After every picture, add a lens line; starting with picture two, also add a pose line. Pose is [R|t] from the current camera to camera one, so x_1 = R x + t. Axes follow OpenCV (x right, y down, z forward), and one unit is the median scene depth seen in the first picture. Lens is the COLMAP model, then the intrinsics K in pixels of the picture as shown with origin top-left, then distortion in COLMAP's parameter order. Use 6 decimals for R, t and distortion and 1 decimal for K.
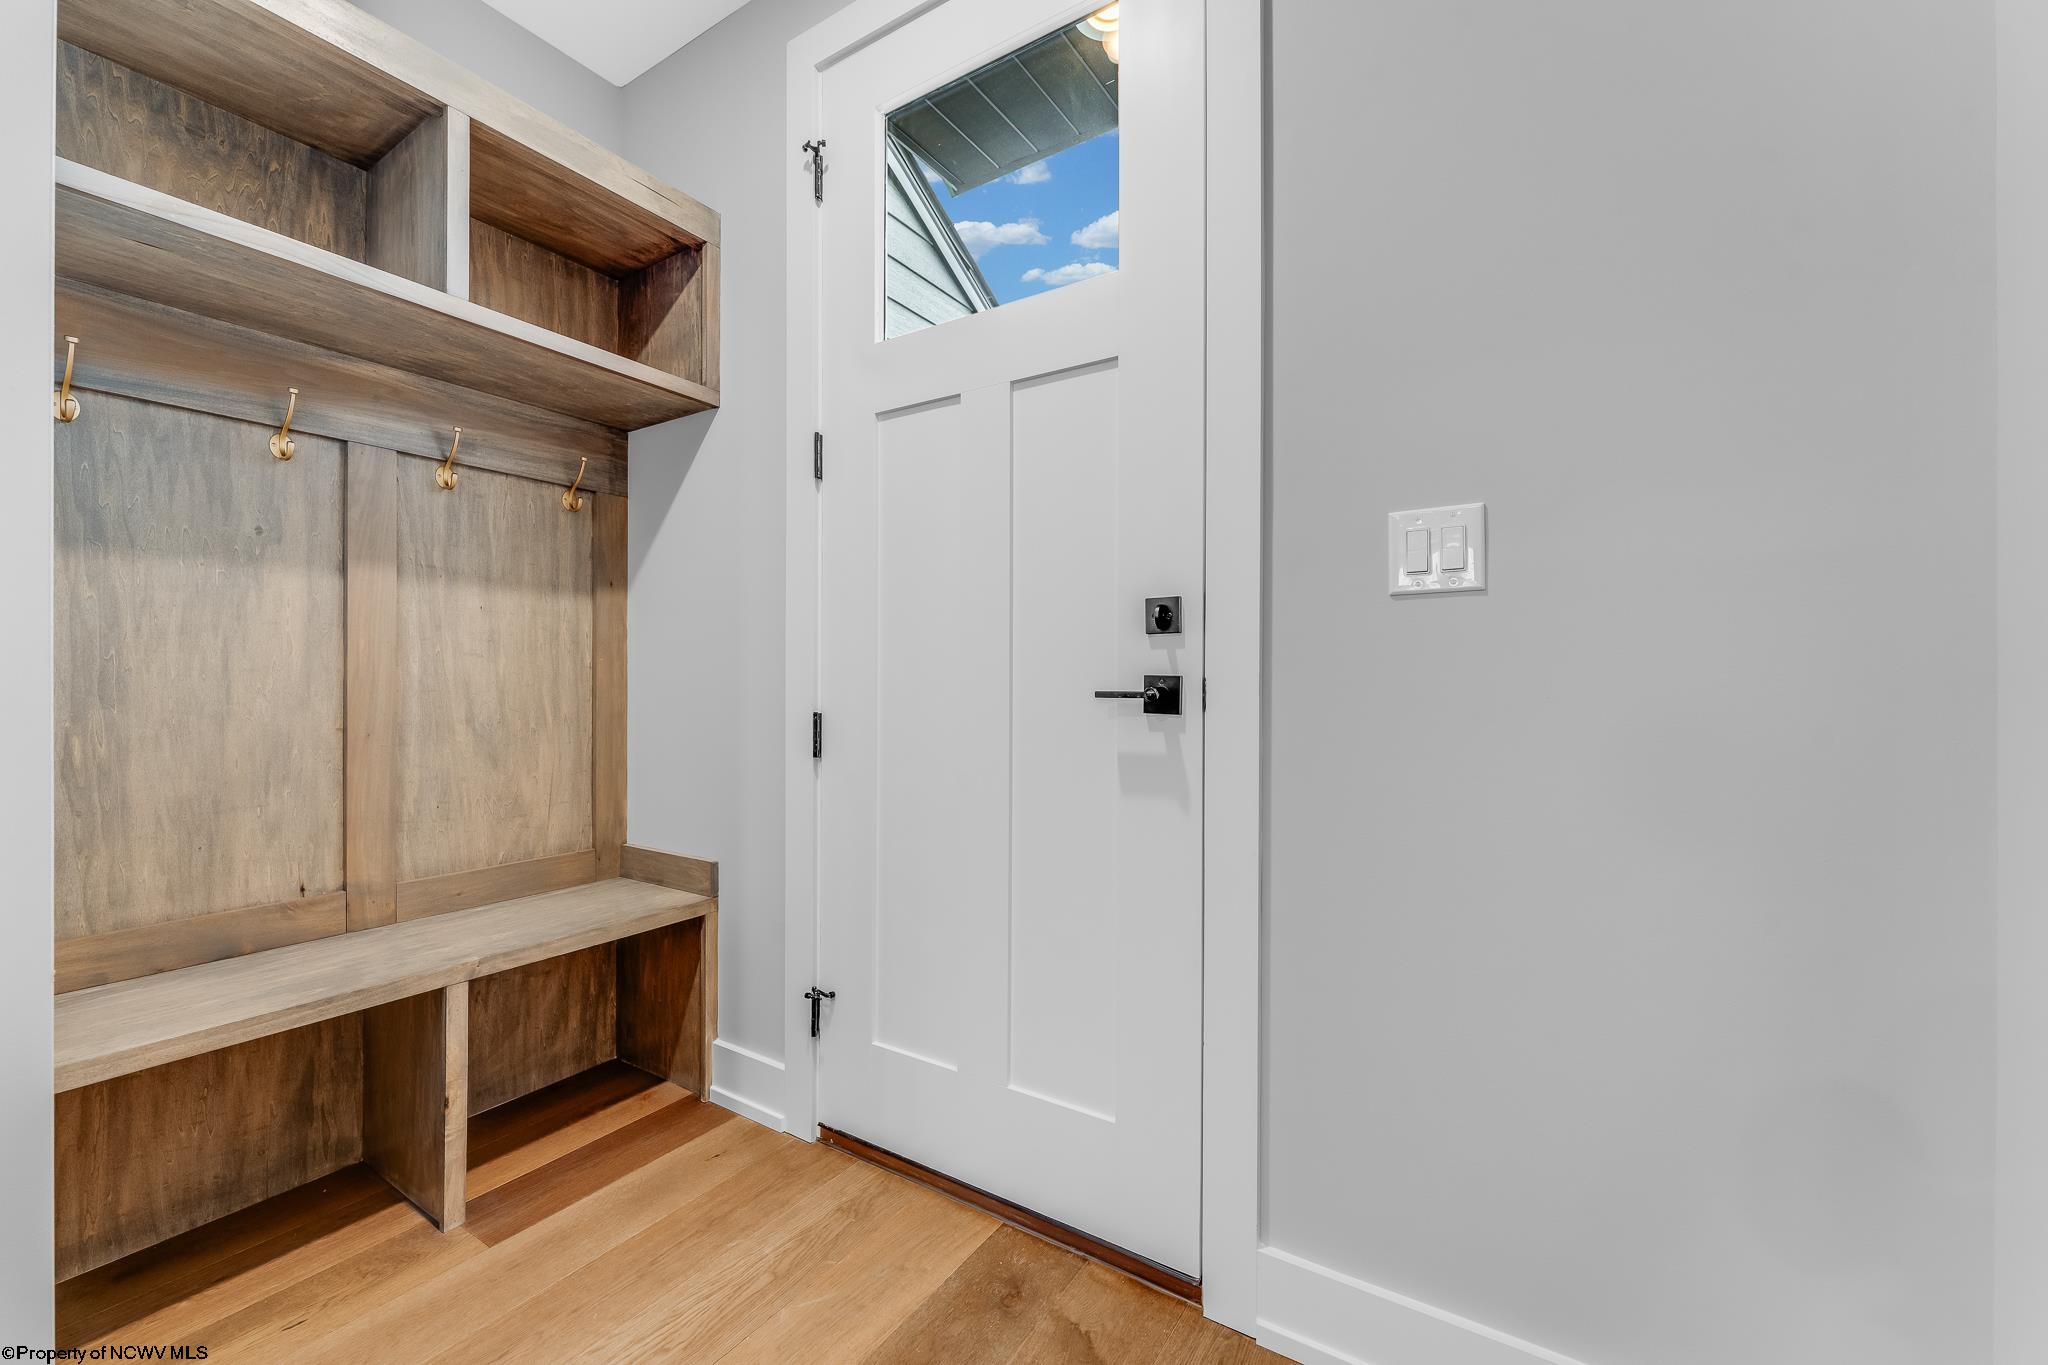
lens RADIAL K [[820.3, 0, 1026.2], [0, 820.3, 681.8], [0, 0, 1]] dist [-0.003808, -0.000299]
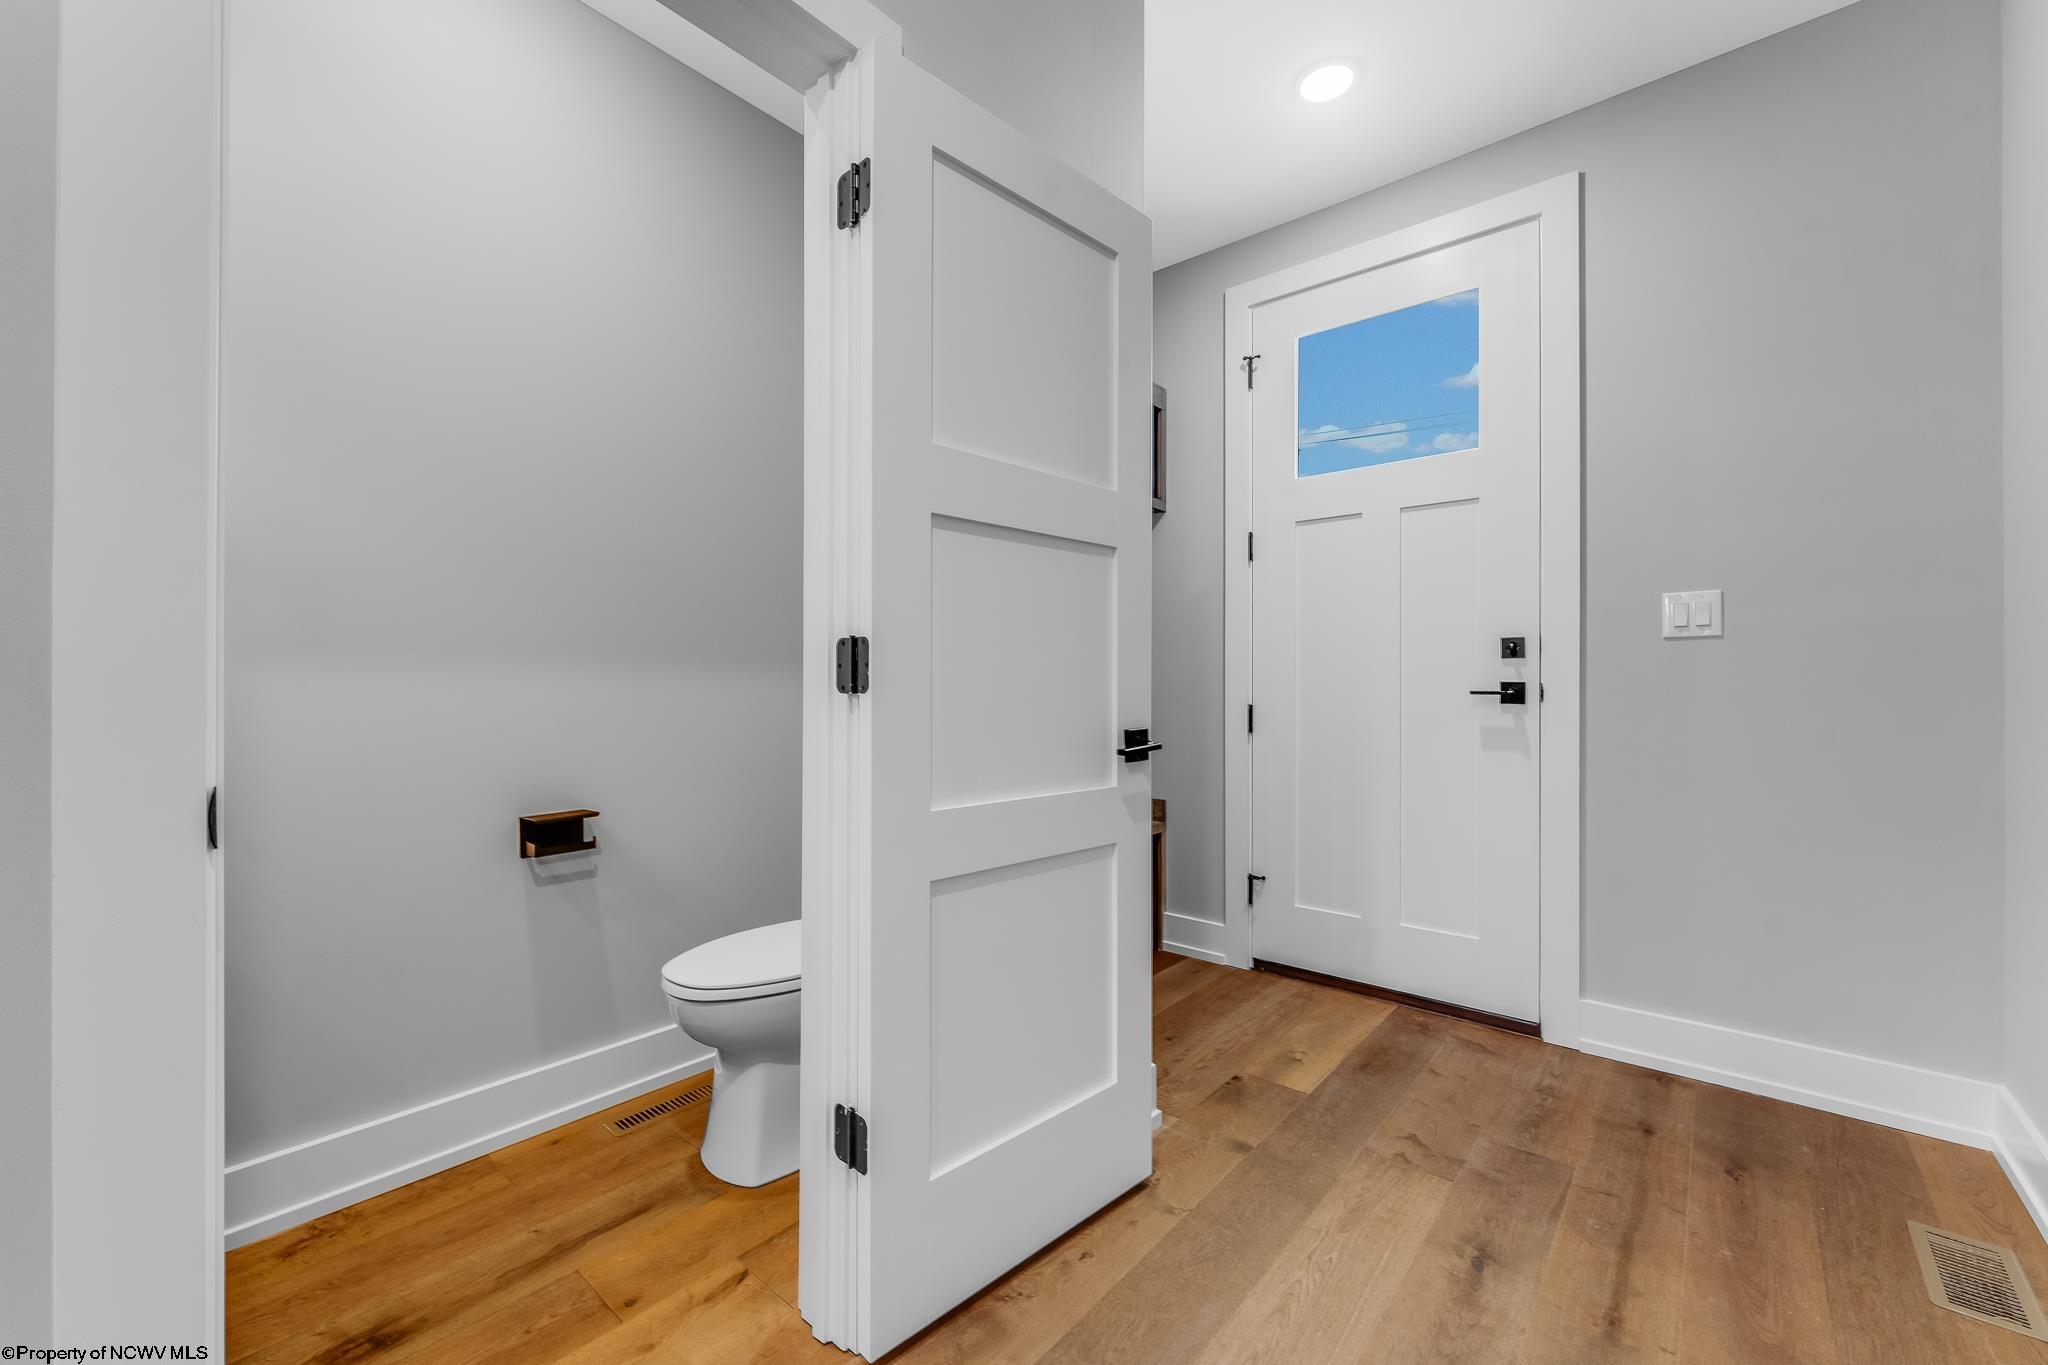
lens RADIAL K [[820.3, 0, 1022.0], [0, 820.3, 683.0], [0, 0, 1]] dist [-0.003808, -0.000299]
pose [[0.990547, -0.000888, -0.137169, -0.630389], [0.000349, 0.999992, -0.003955, 0.001247], [0.137171, 0.003870, 0.990540, -0.877634]]
